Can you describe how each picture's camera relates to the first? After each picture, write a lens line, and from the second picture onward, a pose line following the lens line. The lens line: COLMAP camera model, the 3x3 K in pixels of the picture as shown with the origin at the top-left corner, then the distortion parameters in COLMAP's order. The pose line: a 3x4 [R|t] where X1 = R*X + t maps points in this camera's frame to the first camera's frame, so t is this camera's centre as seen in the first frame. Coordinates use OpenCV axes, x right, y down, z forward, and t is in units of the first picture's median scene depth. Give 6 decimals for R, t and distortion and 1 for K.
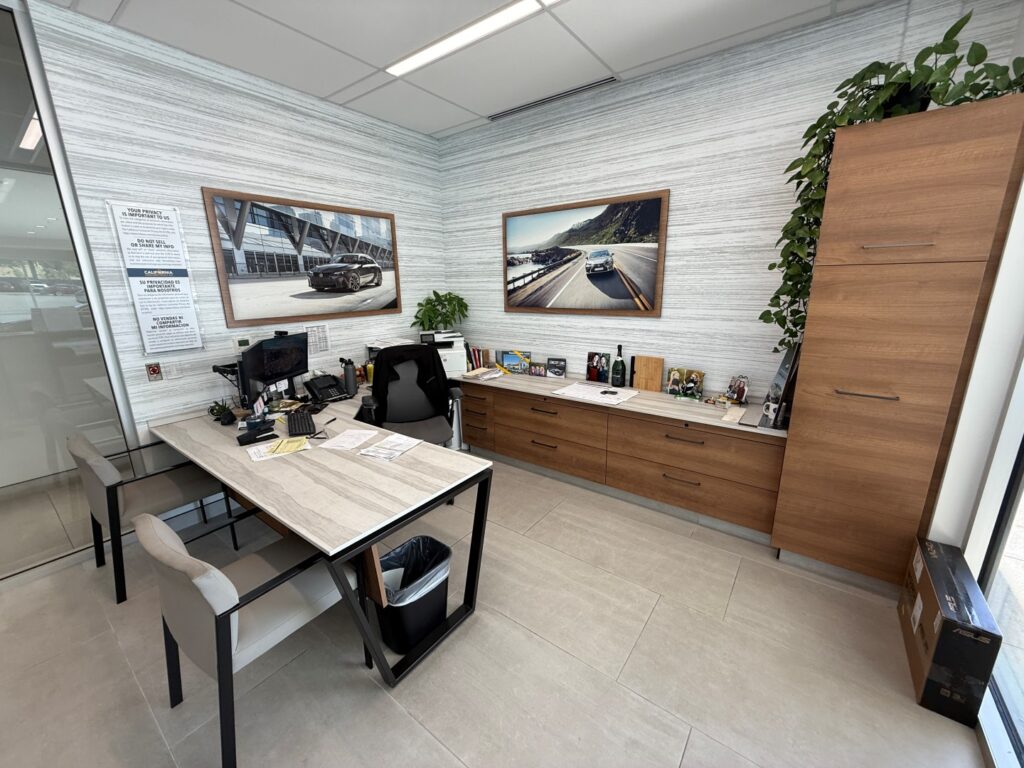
lens RADIAL K [[408.9, 0, 511.6], [0, 408.9, 383.0], [0, 0, 1]] dist [0.004773, 0.000337]
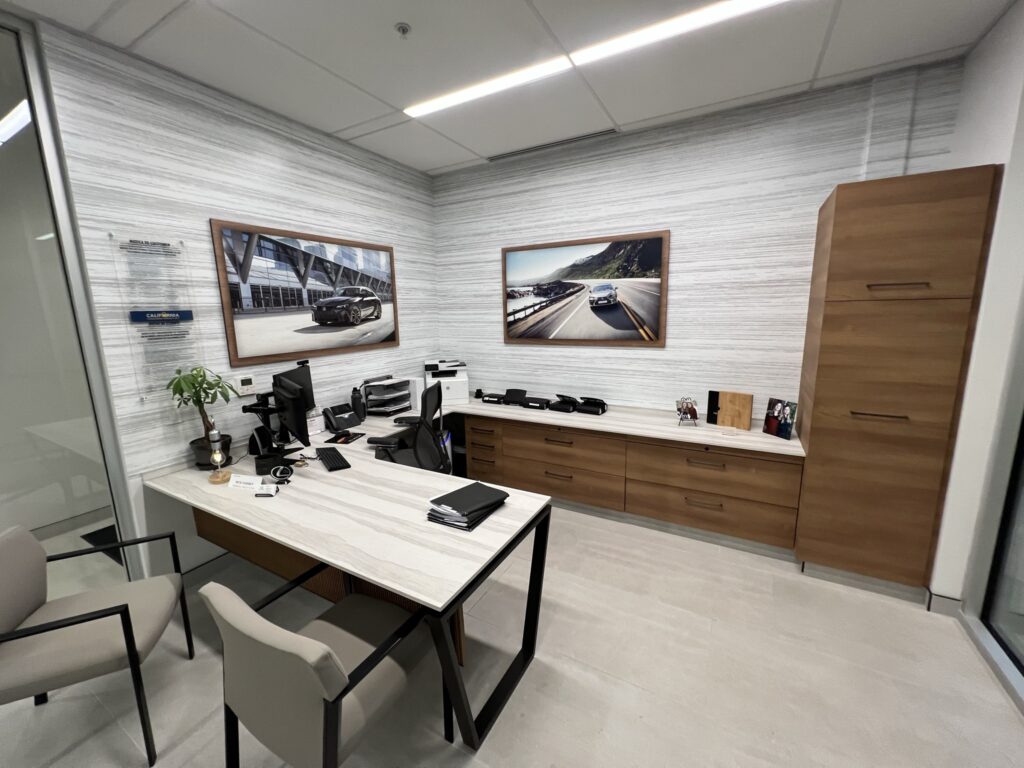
lens RADIAL K [[410.1, 0, 513.4], [0, 410.1, 381.0], [0, 0, 1]] dist [-0.002085, 0.001615]
pose [[0.991412, -0.026688, 0.128021, -0.175732], [0.035943, 0.996861, -0.070539, -0.013061], [-0.125736, 0.074535, 0.989260, 0.008861]]
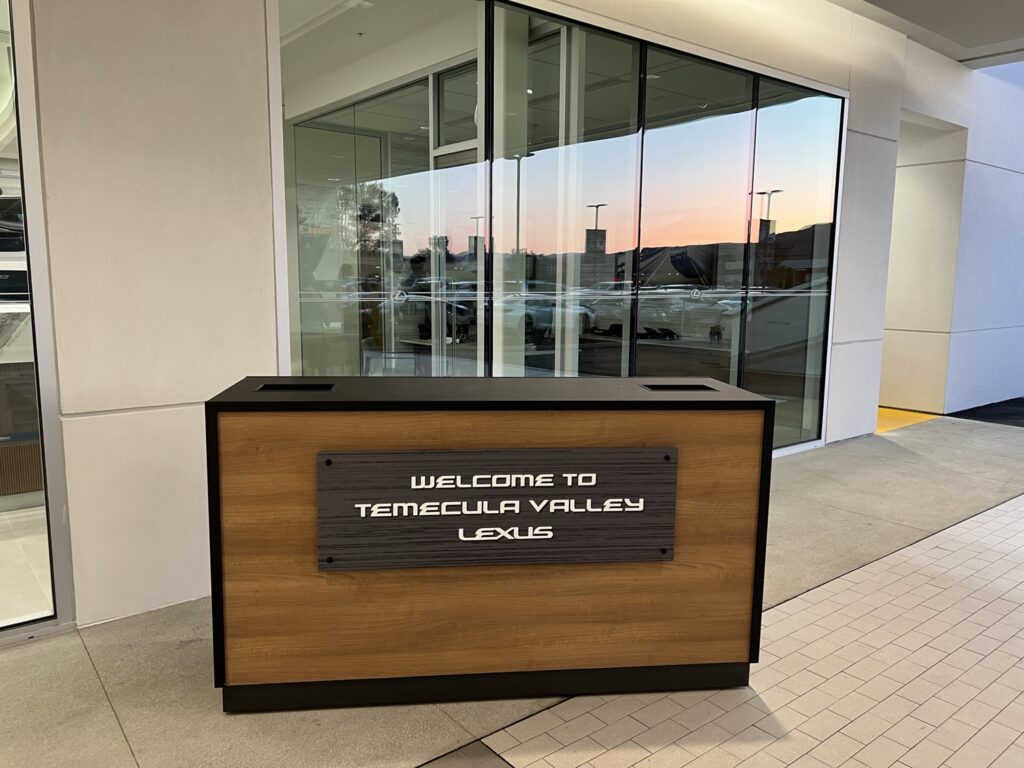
lens RADIAL K [[770.0, 0, 511.5], [0, 770.0, 384.3], [0, 0, 1]] dist [0.042720, -0.043318]
pose [[0.968276, 0.053137, -0.244169, 0.378960], [-0.078436, 0.992375, -0.095078, 0.517263], [0.237255, 0.111213, 0.965061, -1.884812]]
